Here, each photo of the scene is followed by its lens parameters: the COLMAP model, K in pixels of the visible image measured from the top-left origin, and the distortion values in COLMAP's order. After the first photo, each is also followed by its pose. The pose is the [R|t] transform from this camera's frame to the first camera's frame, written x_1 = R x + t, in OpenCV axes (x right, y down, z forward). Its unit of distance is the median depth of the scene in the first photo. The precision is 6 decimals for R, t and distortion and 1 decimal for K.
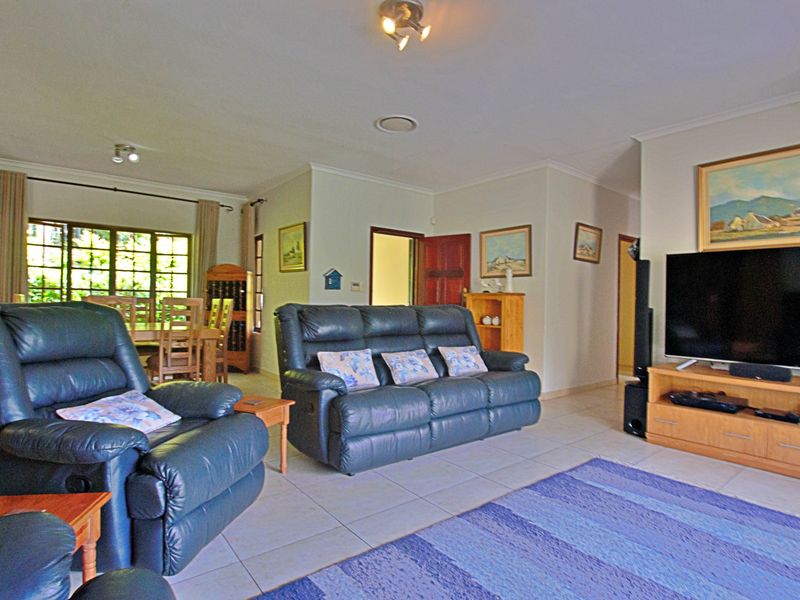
lens RADIAL K [[427.4, 0, 400.0], [0, 427.4, 300.0], [0, 0, 1]] dist [-0.027607, -0.000300]
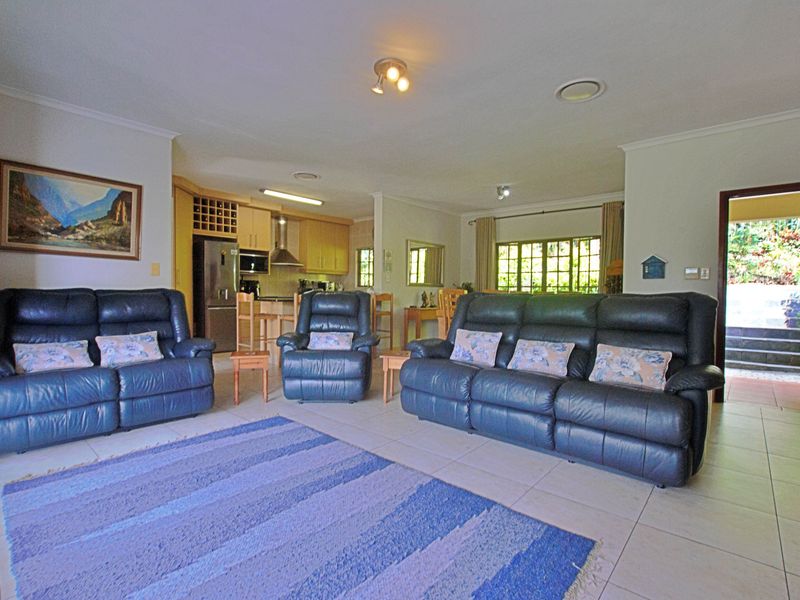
lens RADIAL K [[392.7, 0, 400.0], [0, 392.7, 300.0], [0, 0, 1]] dist [-0.024258, -0.000010]
pose [[0.182599, 0.003775, -0.983180, 0.521953], [-0.002131, 0.999992, 0.003444, 0.017536], [0.983185, 0.001466, 0.182606, 0.347667]]
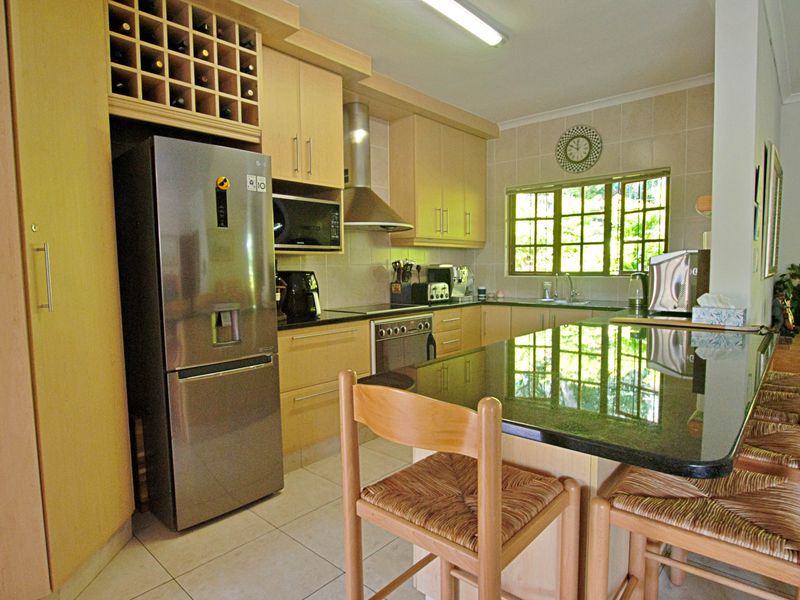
lens RADIAL K [[453.3, 0, 400.0], [0, 453.3, 300.0], [0, 0, 1]] dist [-0.024626, 0.002327]
pose [[0.170069, 0.057229, -0.983769, -0.399177], [0.016691, 0.998002, 0.060943, -0.045366], [0.985291, -0.026784, 0.168774, 0.100059]]
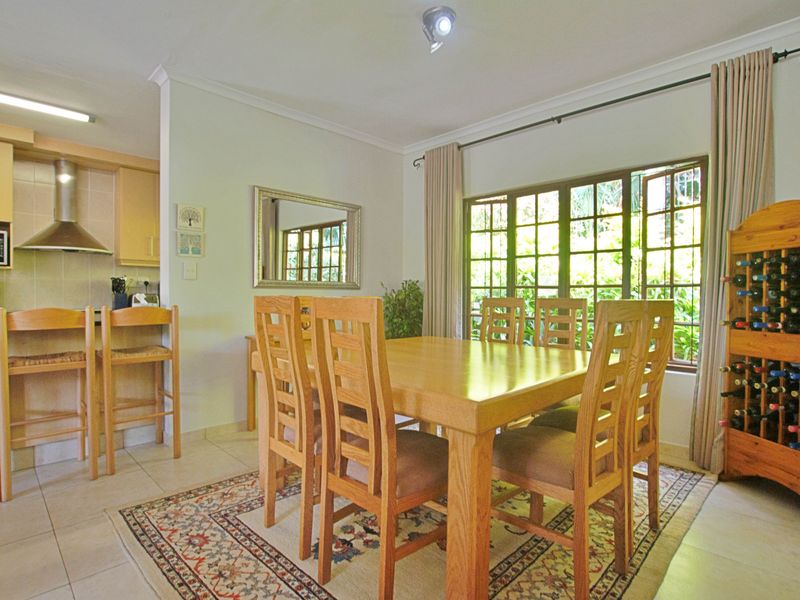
lens RADIAL K [[439.6, 0, 390.2], [0, 439.6, 293.2], [0, 0, 1]] dist [-0.014662, -0.000128]
pose [[0.135932, -0.023765, -0.990433, -0.105985], [0.006176, 0.999713, -0.023140, -0.001879], [0.990699, -0.002971, 0.136040, 0.739131]]
